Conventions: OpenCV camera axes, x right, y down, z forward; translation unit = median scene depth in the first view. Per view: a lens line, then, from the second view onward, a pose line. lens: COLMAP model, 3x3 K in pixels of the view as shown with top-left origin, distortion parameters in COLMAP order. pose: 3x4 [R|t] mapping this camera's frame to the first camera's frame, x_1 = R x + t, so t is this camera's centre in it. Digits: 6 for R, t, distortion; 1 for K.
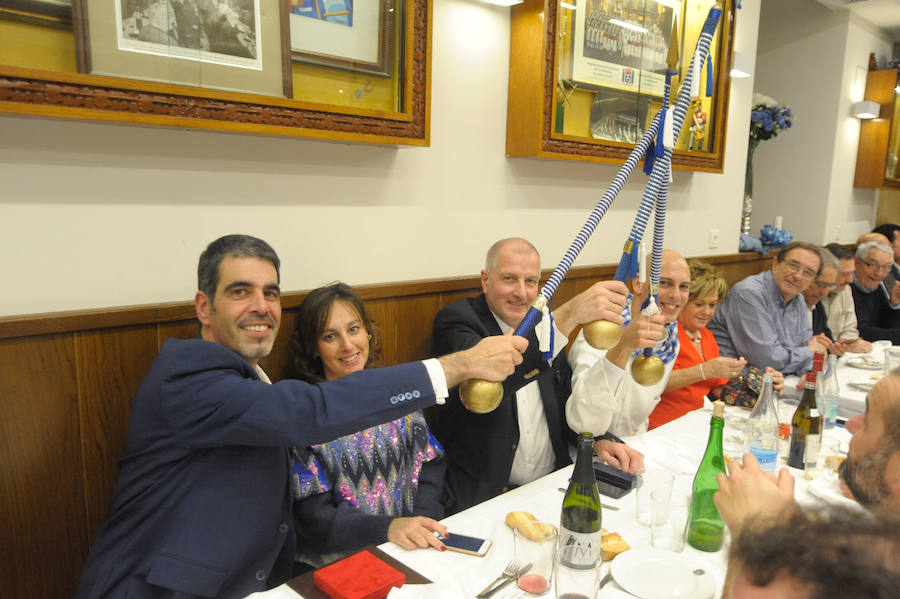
lens RADIAL K [[670.1, 0, 450.0], [0, 670.1, 299.5], [0, 0, 1]] dist [-0.023048, 0.008018]
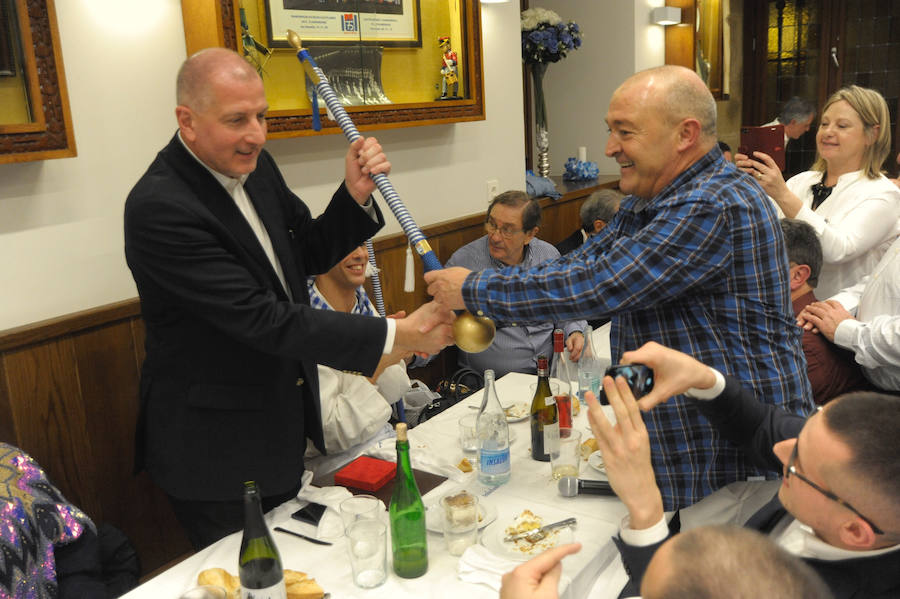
lens RADIAL K [[839.7, 0, 451.5], [0, 839.7, 307.5], [0, 0, 1]] dist [-0.032367, 0.008886]
pose [[0.973187, -0.125821, 0.192553, 0.177907], [0.109205, 0.989503, 0.094645, -0.078752], [-0.202441, -0.071079, 0.976712, -0.110925]]
